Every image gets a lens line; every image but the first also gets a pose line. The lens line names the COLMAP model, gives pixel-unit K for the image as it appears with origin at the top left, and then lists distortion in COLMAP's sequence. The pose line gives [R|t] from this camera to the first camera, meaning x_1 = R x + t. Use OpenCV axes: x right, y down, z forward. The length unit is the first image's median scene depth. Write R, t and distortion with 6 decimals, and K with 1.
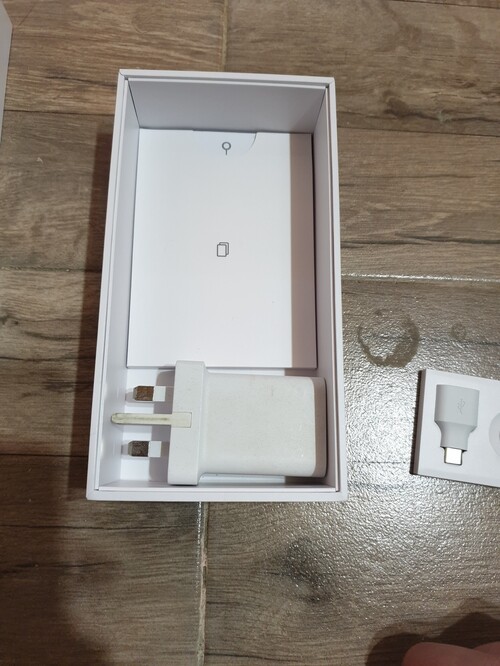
lens RADIAL K [[453.4, 0, 265.6], [0, 453.4, 355.3], [0, 0, 1]] dist [-0.019768, 0.005346]
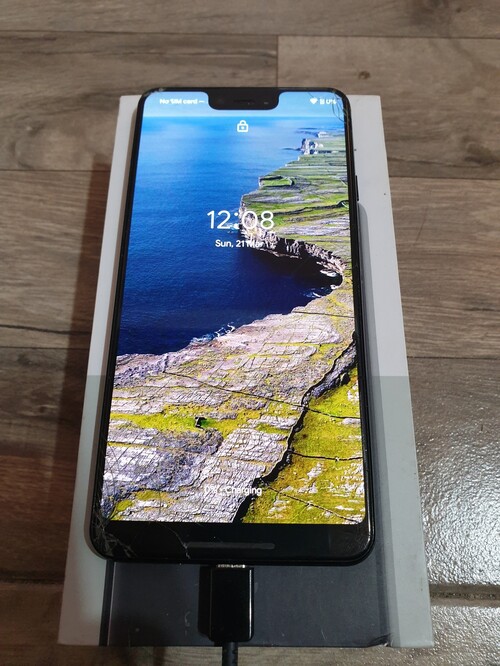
lens RADIAL K [[566.1, 0, 248.6], [0, 566.1, 337.7], [0, 0, 1]] dist [-0.057432, 0.055410]
pose [[0.997625, -0.006867, -0.068540, -0.774966], [-0.004858, 0.985525, -0.169459, -0.394217], [0.068711, 0.169390, 0.983151, 0.026378]]
